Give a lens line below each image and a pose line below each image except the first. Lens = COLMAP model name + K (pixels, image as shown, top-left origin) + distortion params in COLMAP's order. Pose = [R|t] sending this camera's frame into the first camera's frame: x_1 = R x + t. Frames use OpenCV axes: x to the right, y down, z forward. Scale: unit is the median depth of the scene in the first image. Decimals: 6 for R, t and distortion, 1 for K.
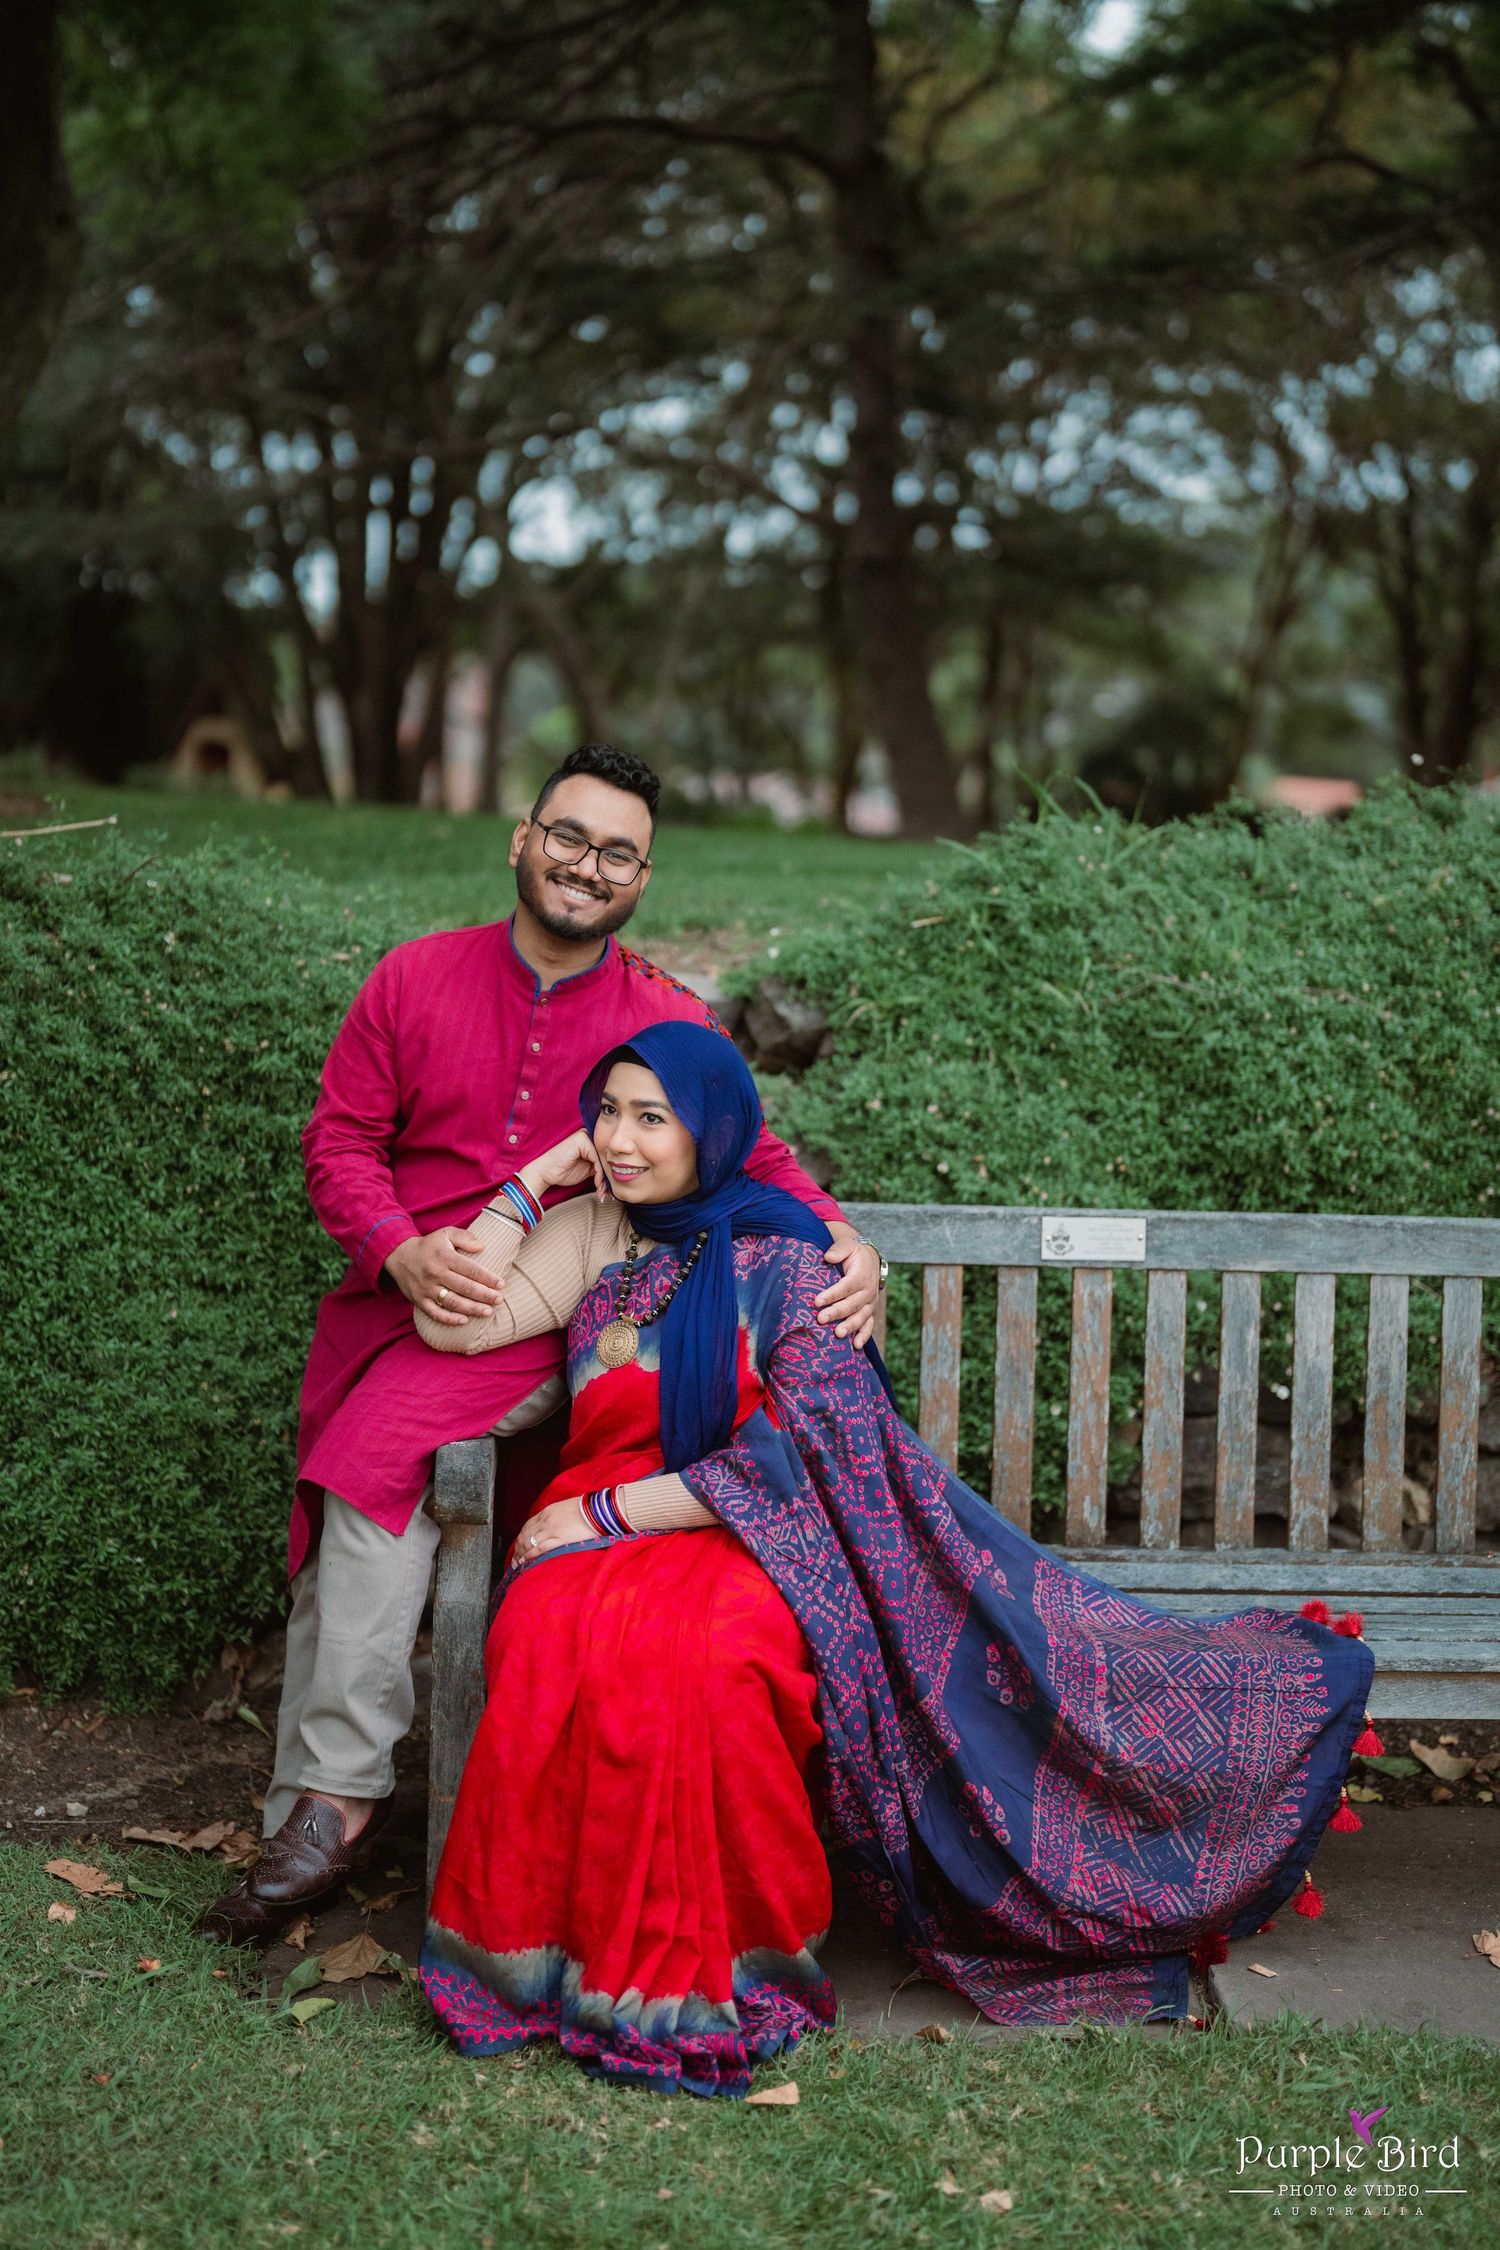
lens RADIAL K [[3418.4, 0, 703.3], [0, 3418.4, 1188.4], [0, 0, 1]] dist [-0.142667, 1.159988]
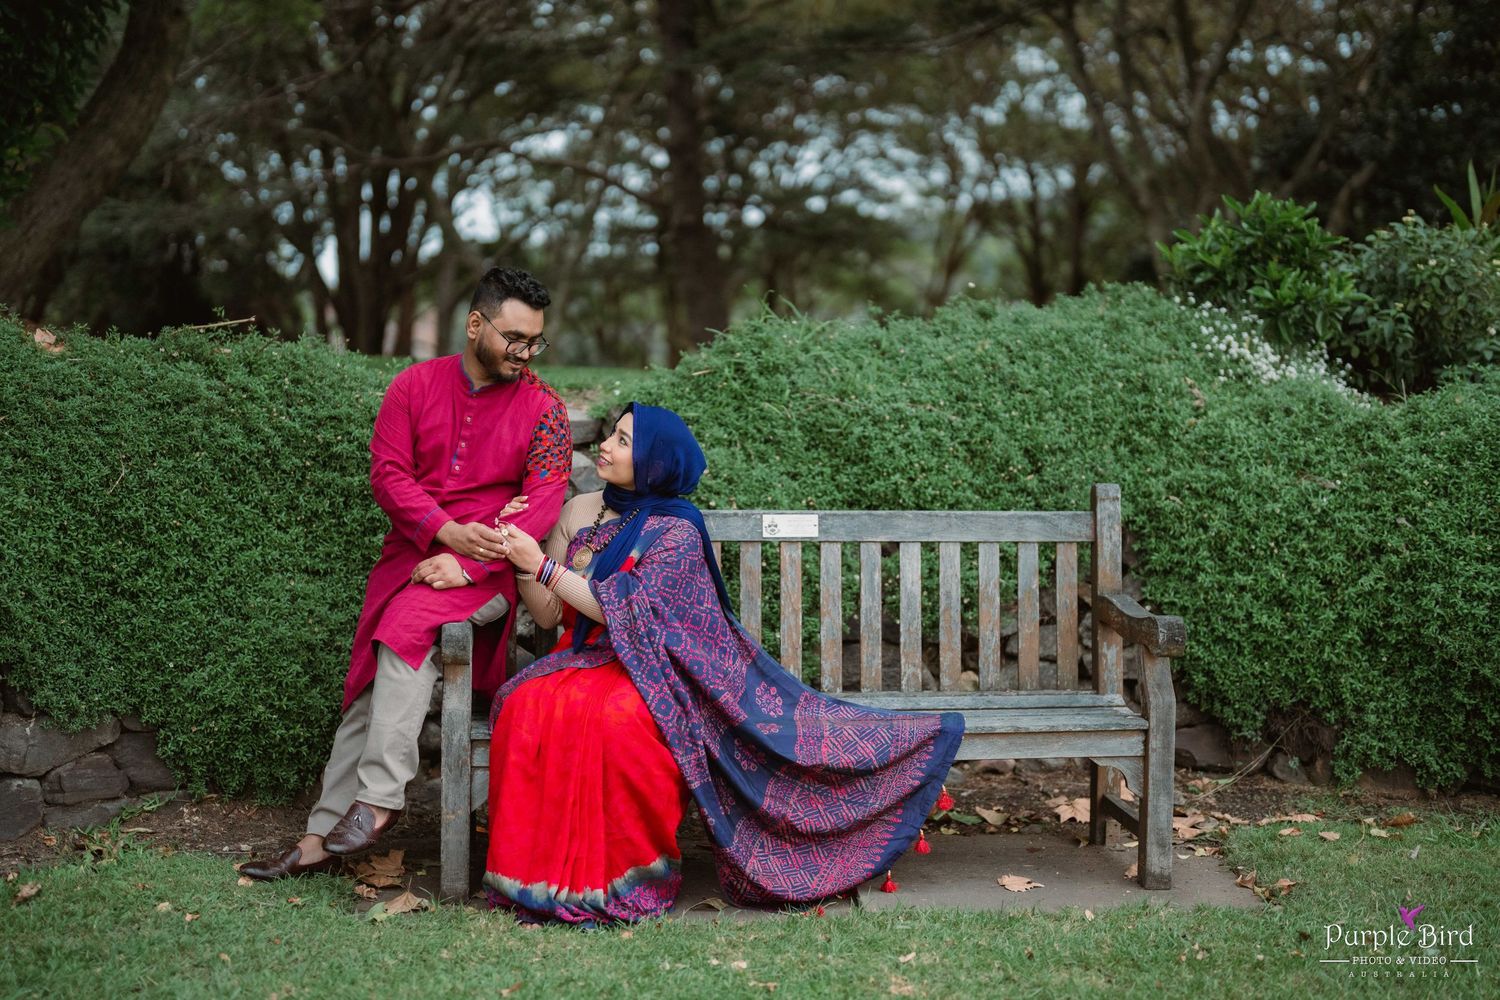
lens RADIAL K [[2278.9, 0, 750.0], [0, 2278.9, 500.0], [0, 0, 1]] dist [-0.142667, 1.159988]
pose [[0.997123, -0.024477, 0.071746, 0.002843], [0.029323, 0.997302, -0.067290, 0.072807], [-0.069905, 0.069200, 0.995151, -0.208116]]
